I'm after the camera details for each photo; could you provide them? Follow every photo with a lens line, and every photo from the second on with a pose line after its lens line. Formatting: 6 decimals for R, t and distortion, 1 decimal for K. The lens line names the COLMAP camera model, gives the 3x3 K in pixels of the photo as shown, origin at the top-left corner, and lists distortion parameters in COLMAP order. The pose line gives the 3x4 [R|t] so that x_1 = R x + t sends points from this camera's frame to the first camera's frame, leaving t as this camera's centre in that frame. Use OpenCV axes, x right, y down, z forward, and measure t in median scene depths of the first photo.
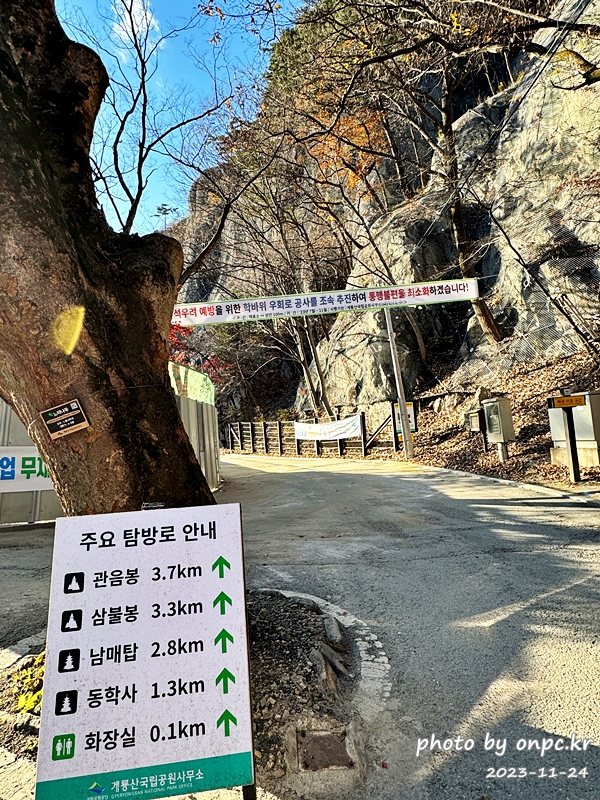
lens RADIAL K [[445.8, 0, 297.5], [0, 445.8, 399.6], [0, 0, 1]] dist [-0.008750, -0.000331]
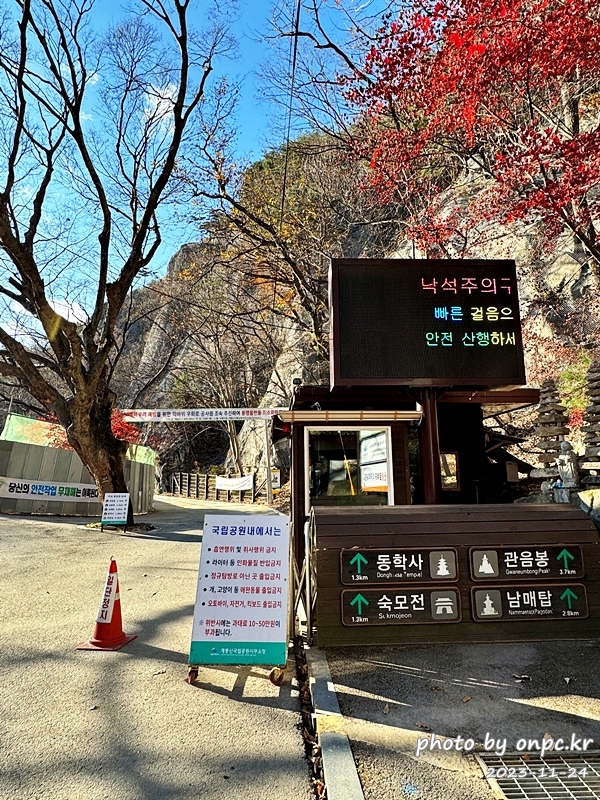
lens RADIAL K [[445.8, 0, 303.3], [0, 445.8, 401.5], [0, 0, 1]] dist [-0.008750, -0.000331]
pose [[0.993273, 0.082215, 0.081547, 0.150964], [-0.072661, 0.990831, -0.113909, -0.048813], [-0.090164, 0.107217, 0.990139, -0.508220]]
